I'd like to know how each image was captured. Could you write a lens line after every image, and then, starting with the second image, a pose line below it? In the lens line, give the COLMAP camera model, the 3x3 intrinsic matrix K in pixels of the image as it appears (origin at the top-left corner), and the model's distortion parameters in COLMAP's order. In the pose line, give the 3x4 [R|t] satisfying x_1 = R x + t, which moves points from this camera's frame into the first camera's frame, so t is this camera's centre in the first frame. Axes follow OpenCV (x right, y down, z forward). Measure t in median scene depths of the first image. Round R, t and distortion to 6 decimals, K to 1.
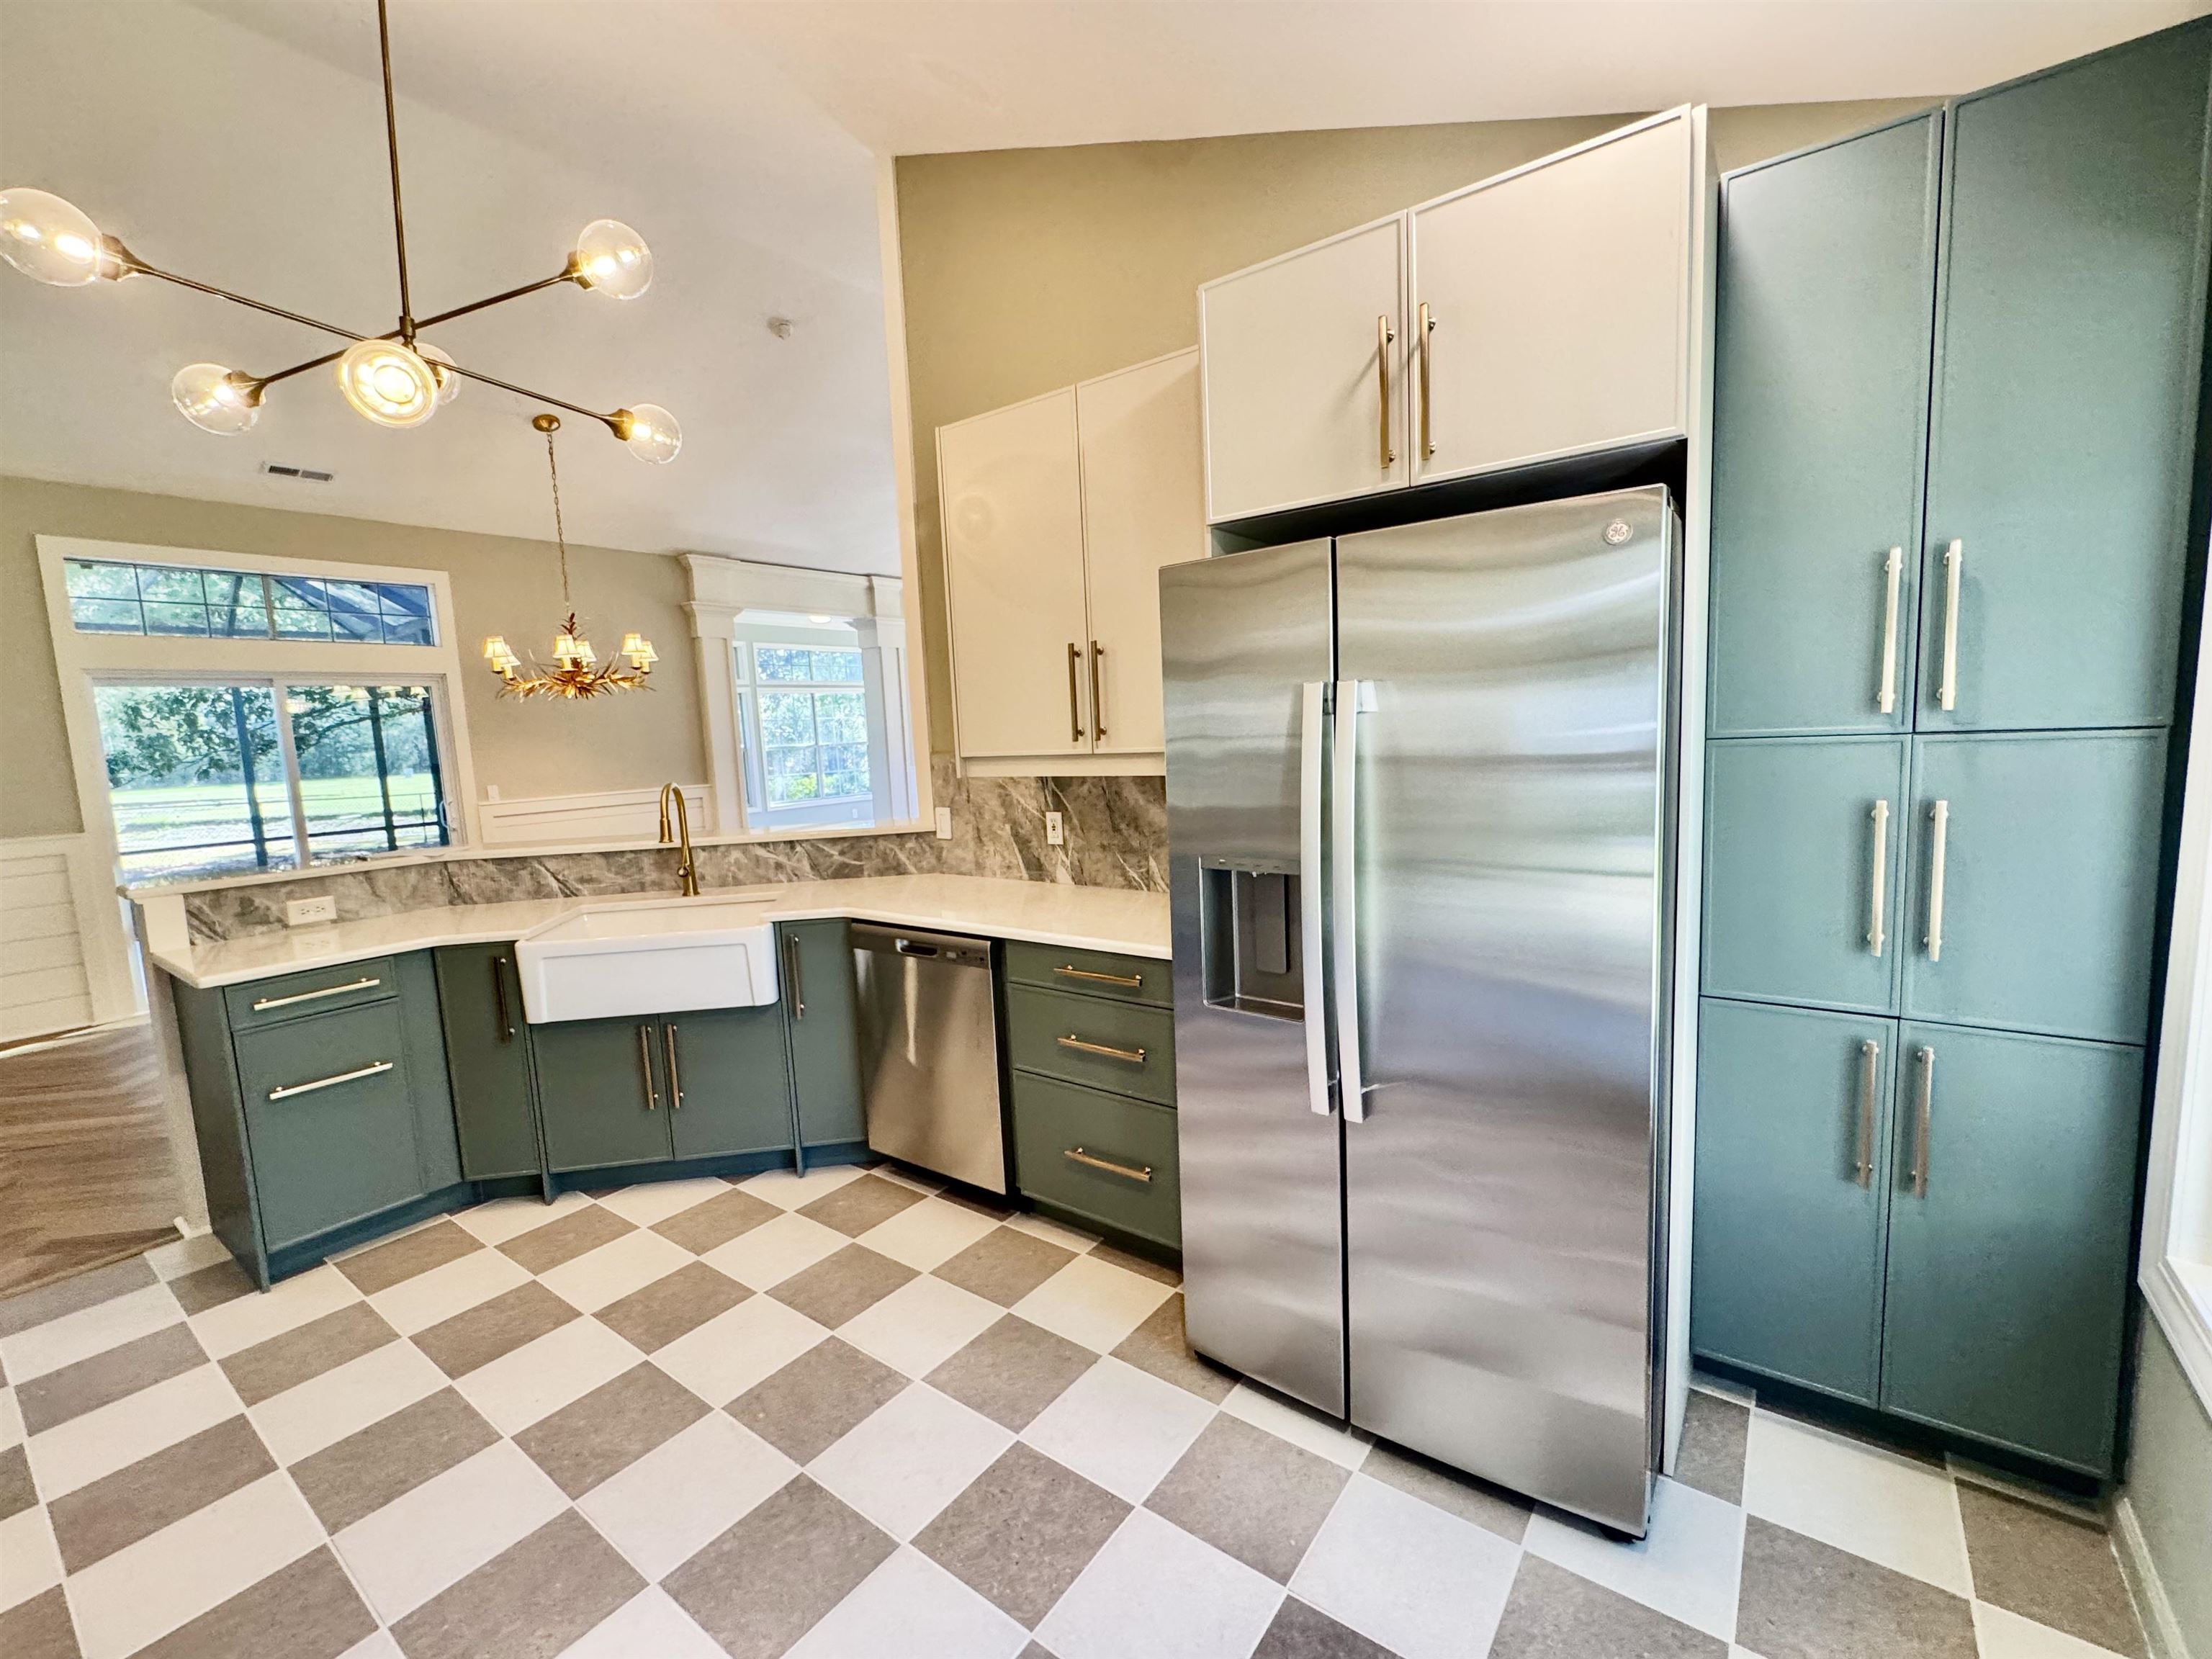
lens RADIAL K [[940.4, 0, 1111.2], [0, 940.4, 830.7], [0, 0, 1]] dist [0.001466, -0.000031]
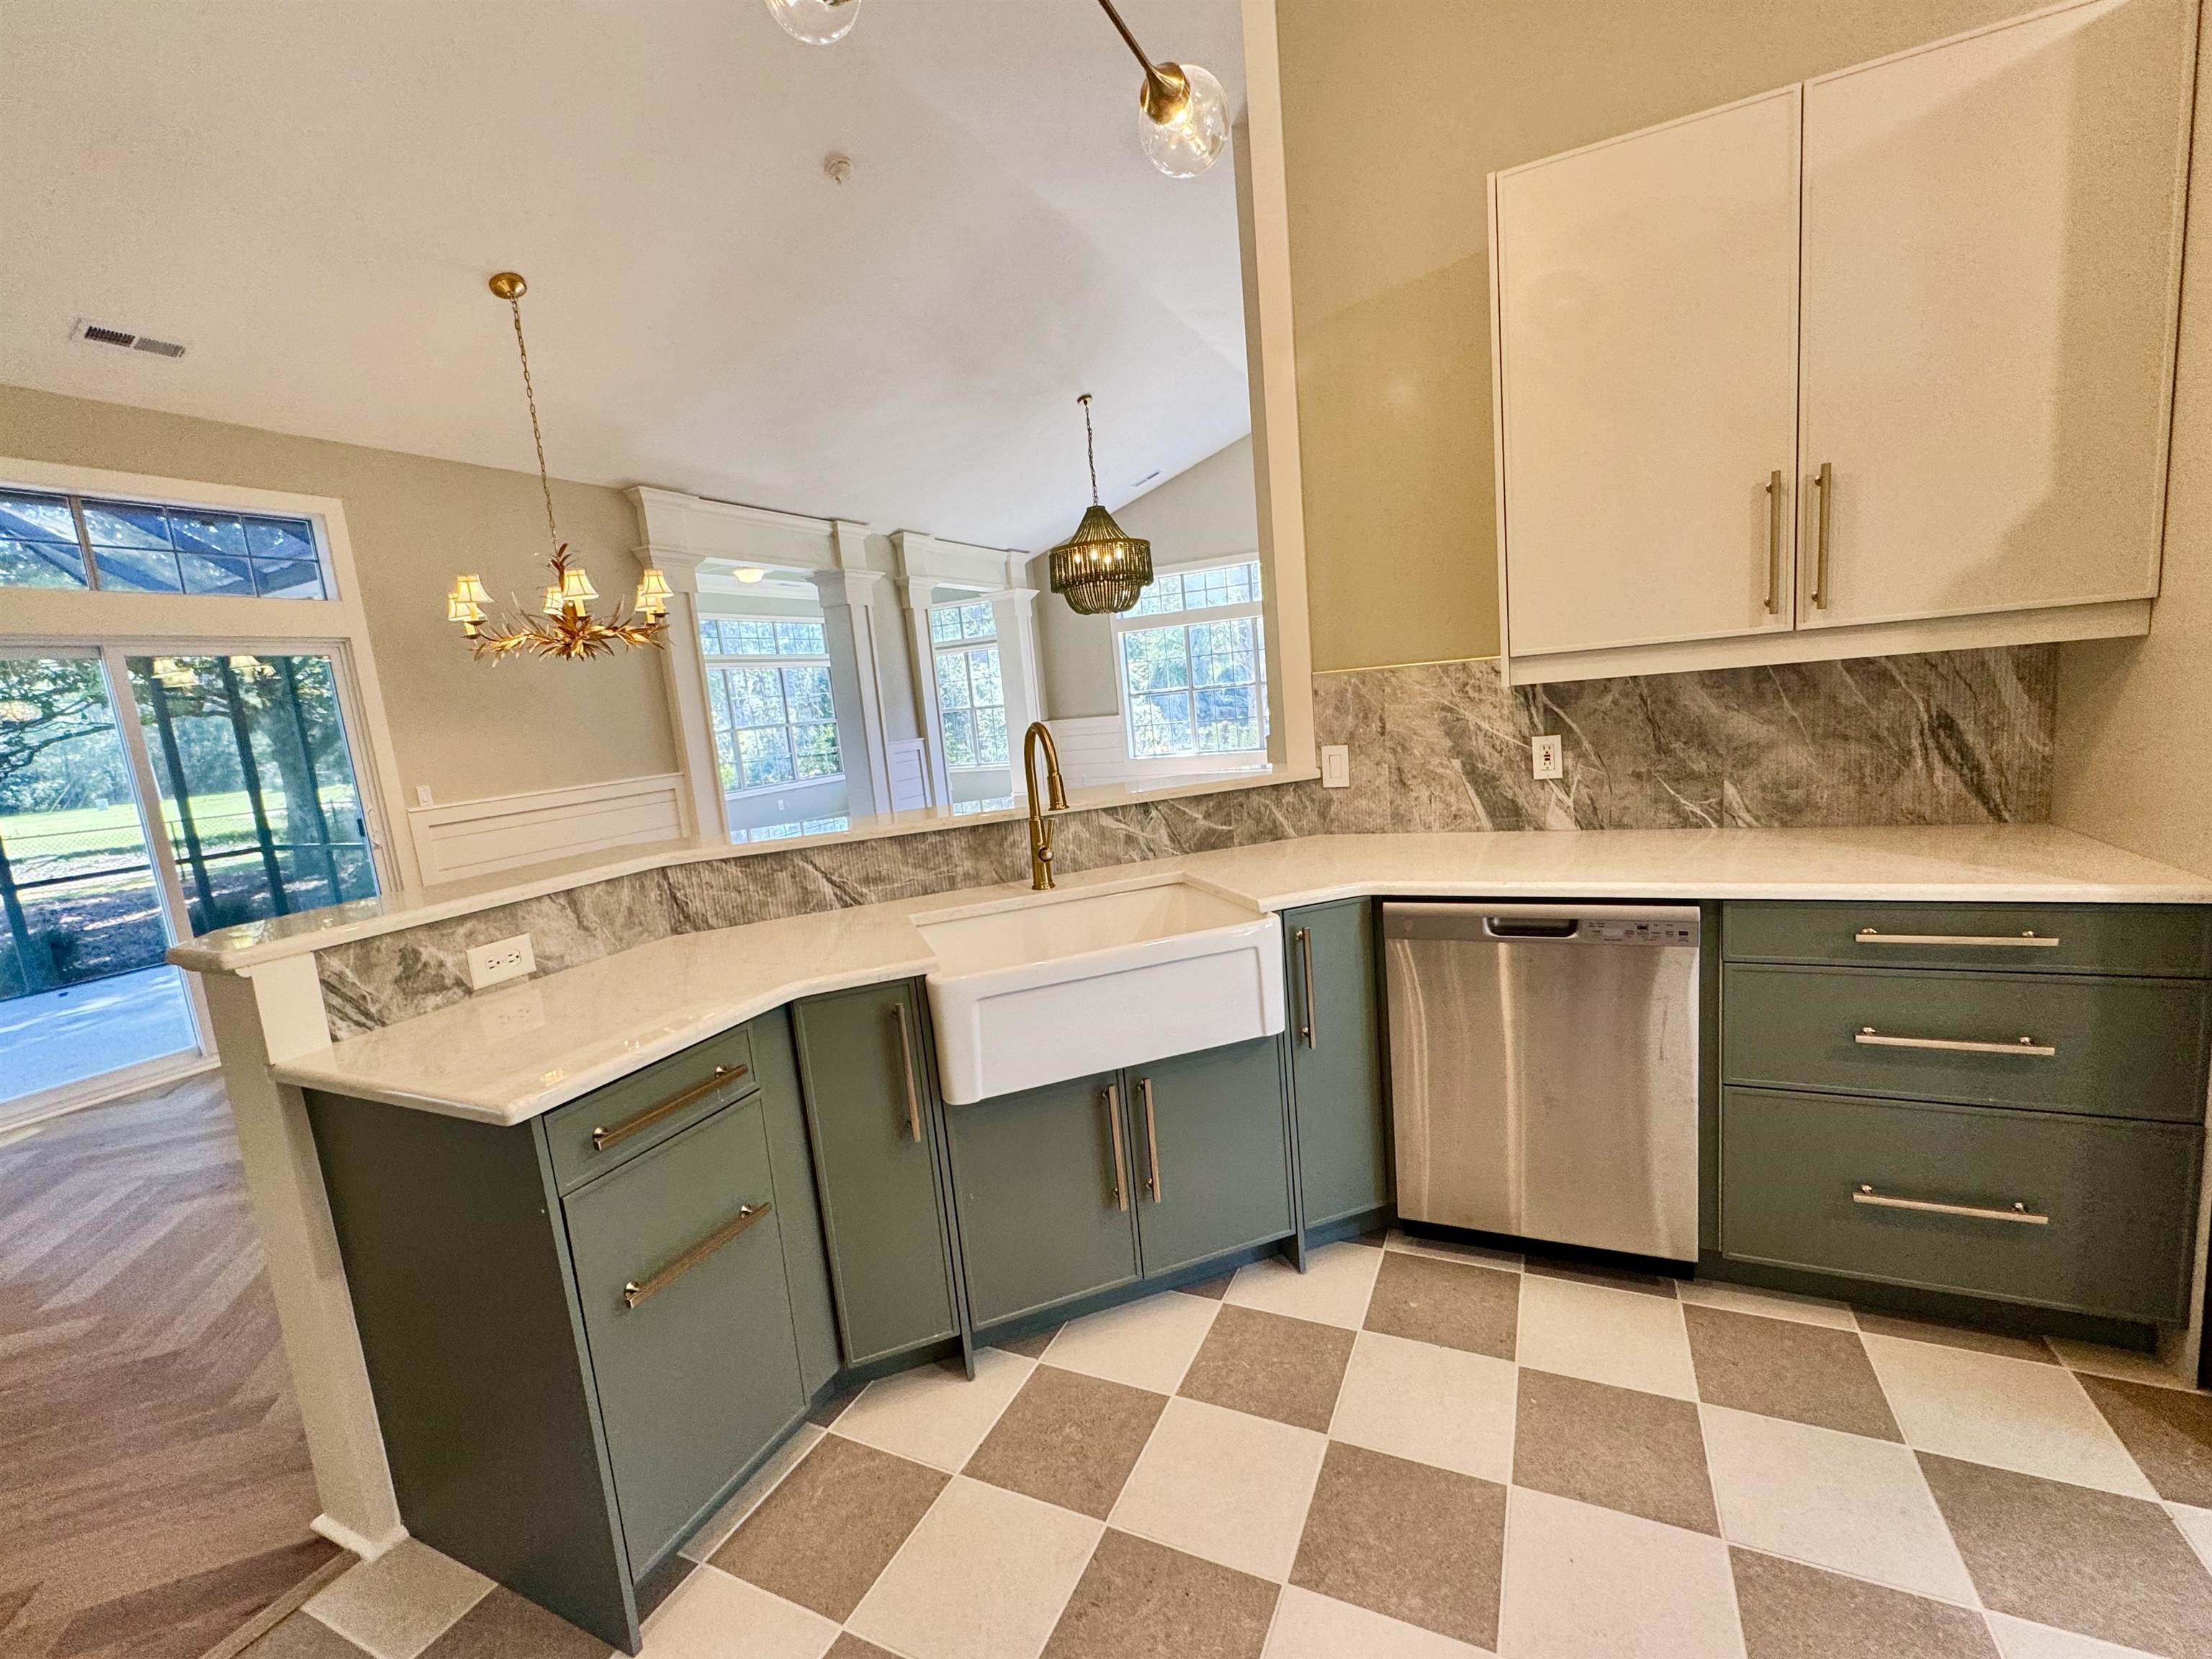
lens RADIAL K [[940.4, 0, 1109.3], [0, 940.4, 828.5], [0, 0, 1]] dist [0.001466, -0.000031]
pose [[0.980534, -0.071331, 0.182933, -0.535774], [0.067977, 0.997385, 0.024544, 0.011505], [-0.184206, -0.011631, 0.982819, 0.319891]]
